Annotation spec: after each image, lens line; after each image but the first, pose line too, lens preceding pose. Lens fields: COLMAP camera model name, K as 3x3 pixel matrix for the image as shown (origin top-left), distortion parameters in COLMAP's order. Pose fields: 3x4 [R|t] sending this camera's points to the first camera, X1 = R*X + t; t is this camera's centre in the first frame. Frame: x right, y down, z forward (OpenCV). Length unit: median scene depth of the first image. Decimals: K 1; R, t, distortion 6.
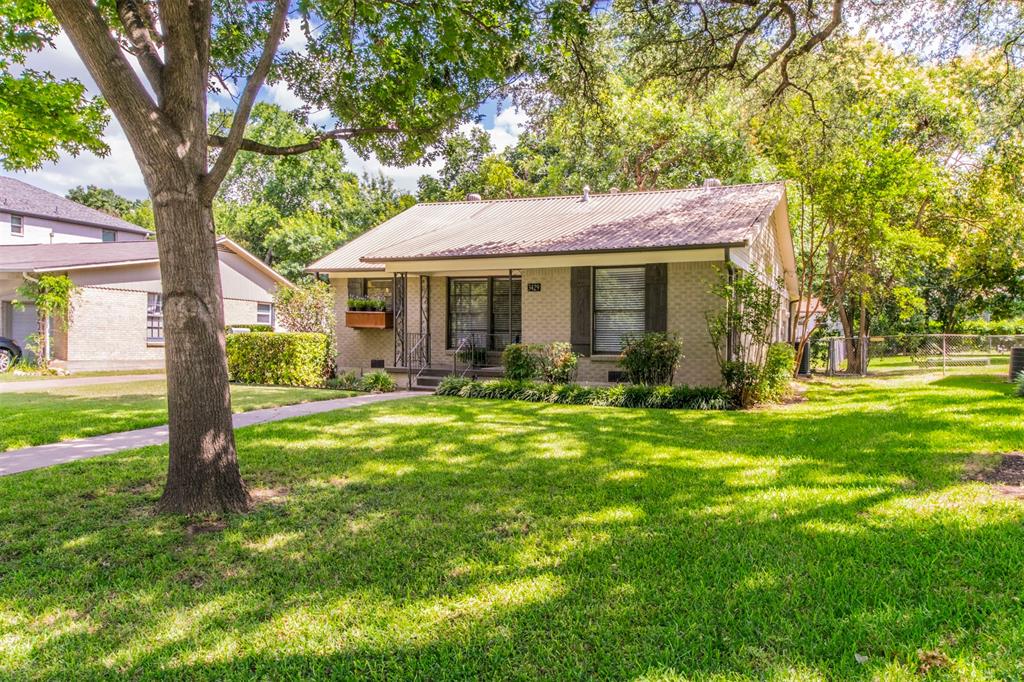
lens RADIAL K [[690.6, 0, 511.6], [0, 690.6, 341.0], [0, 0, 1]] dist [-0.000478, -0.000184]
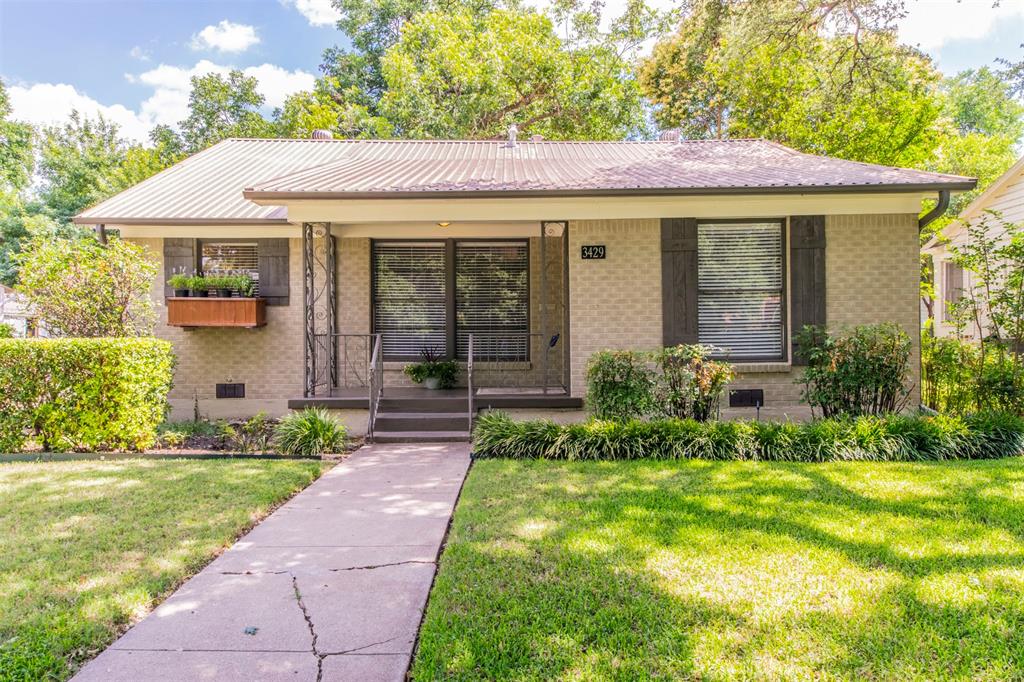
lens RADIAL K [[690.6, 0, 513.0], [0, 690.6, 336.1], [0, 0, 1]] dist [-0.000478, -0.000184]
pose [[0.911739, -0.019979, 0.410284, -0.256568], [0.022363, 0.999749, -0.001010, -0.006899], [-0.410161, 0.010096, 0.911957, 0.464686]]
